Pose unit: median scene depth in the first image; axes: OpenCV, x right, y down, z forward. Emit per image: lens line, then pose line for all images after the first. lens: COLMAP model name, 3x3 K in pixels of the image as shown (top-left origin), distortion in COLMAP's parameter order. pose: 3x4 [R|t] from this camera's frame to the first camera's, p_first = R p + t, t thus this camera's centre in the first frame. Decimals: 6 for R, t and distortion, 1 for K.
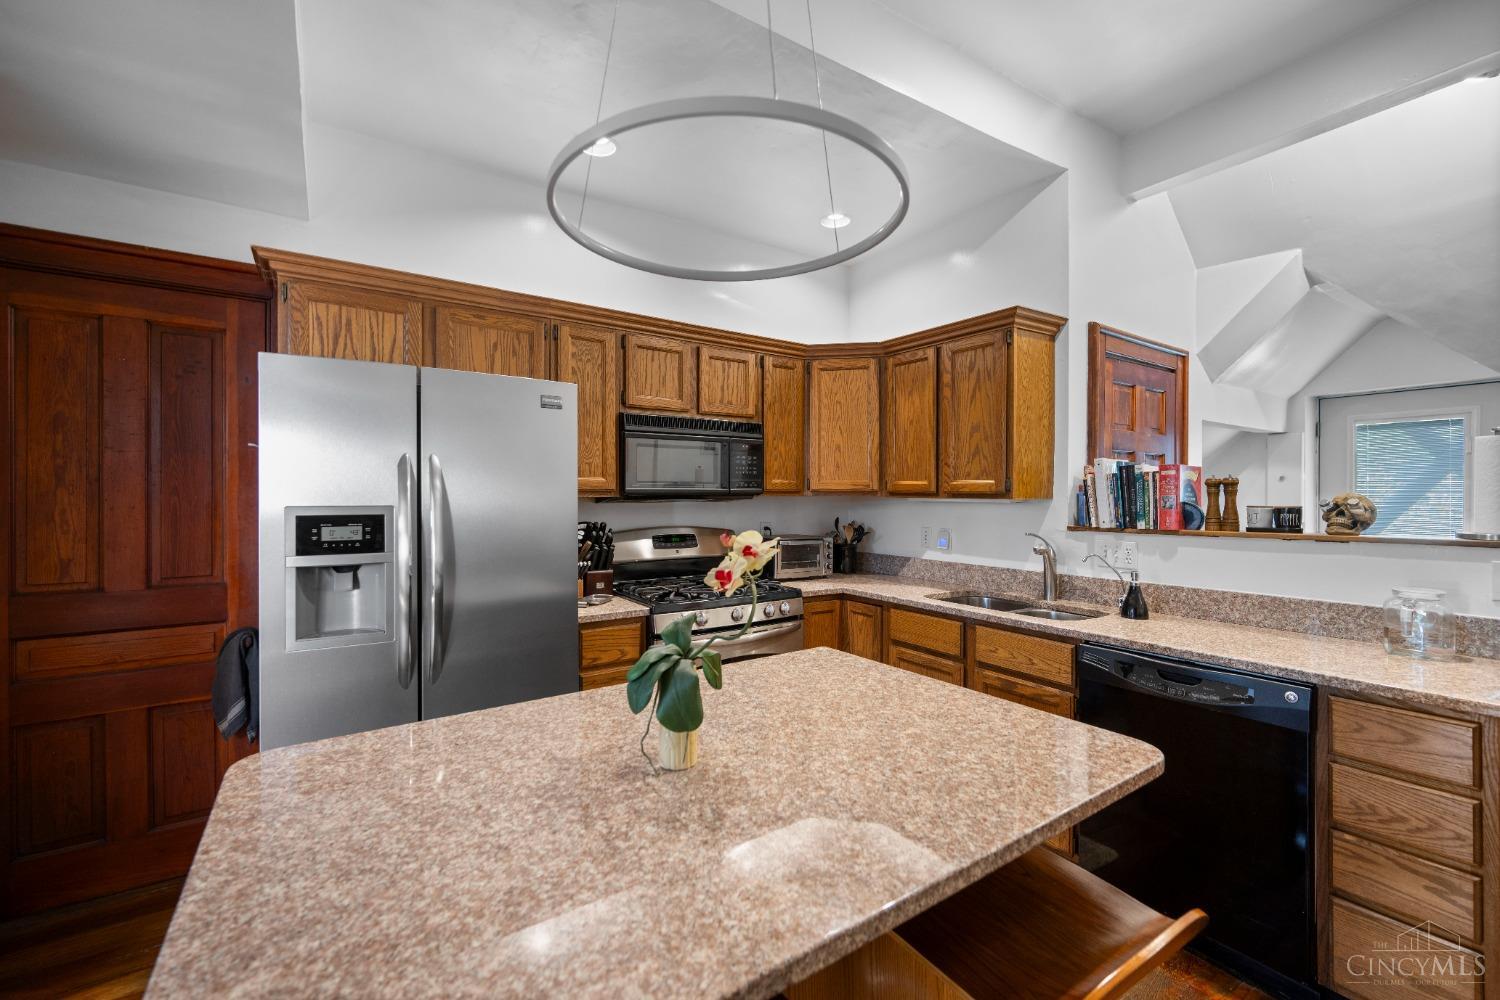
lens RADIAL K [[631.6, 0, 745.8], [0, 631.6, 497.5], [0, 0, 1]] dist [-0.001859, 0.000142]
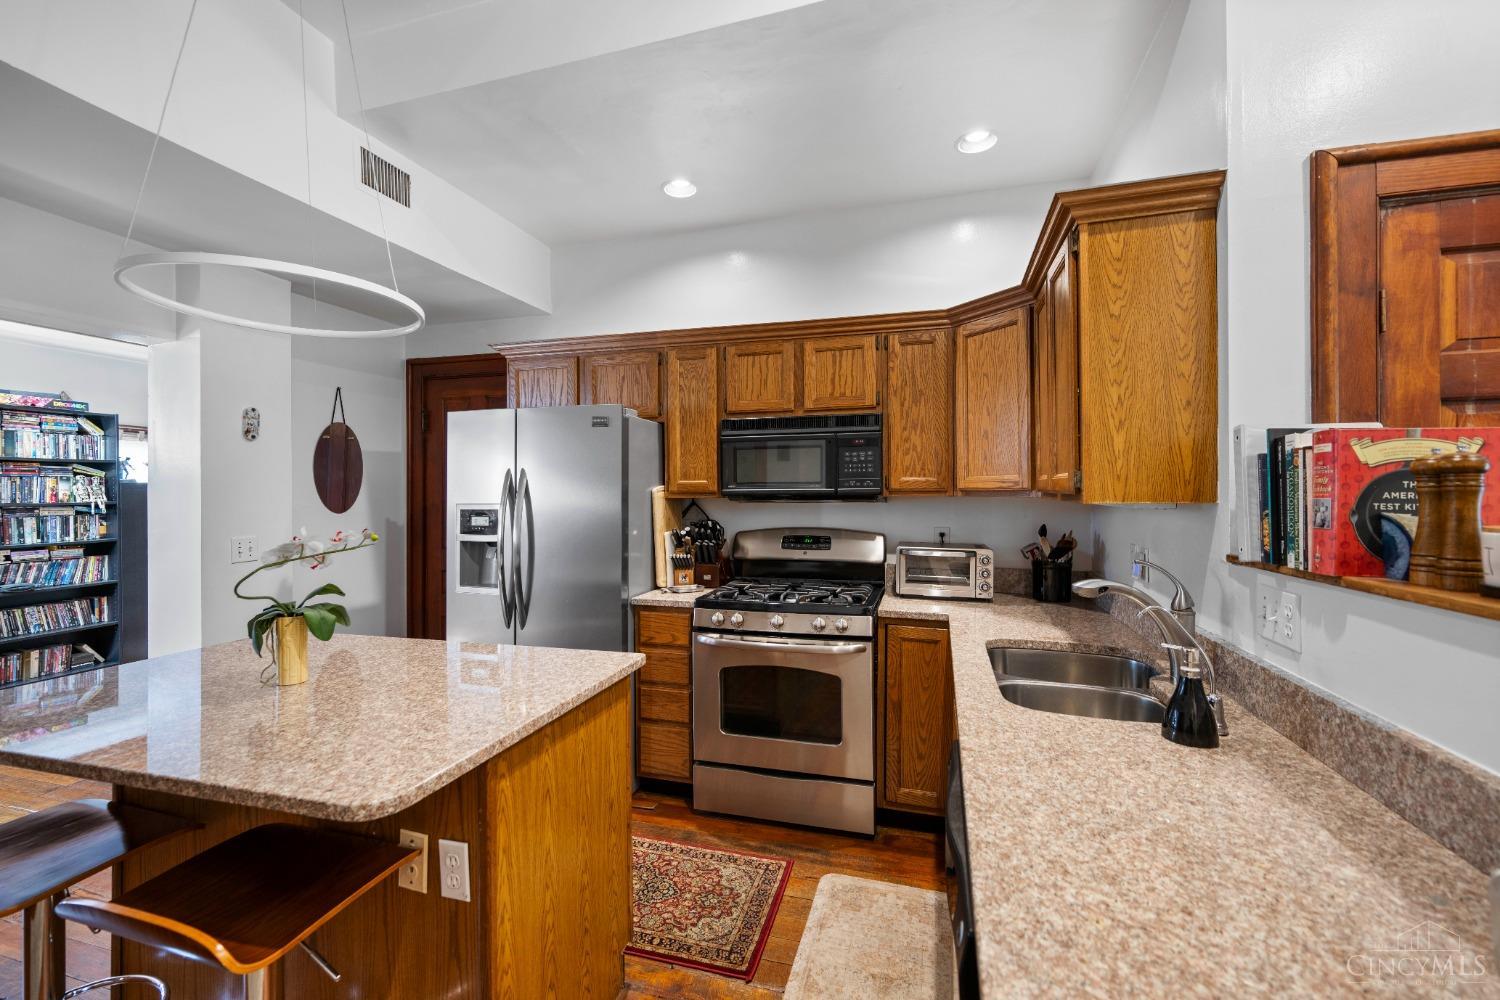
lens RADIAL K [[631.6, 0, 748.1], [0, 631.6, 495.4], [0, 0, 1]] dist [-0.001859, 0.000142]
pose [[0.640961, 0.000398, -0.767573, 0.639850], [0.000985, 0.999999, 0.001341, -0.005694], [0.767572, -0.001616, 0.640960, 0.329265]]
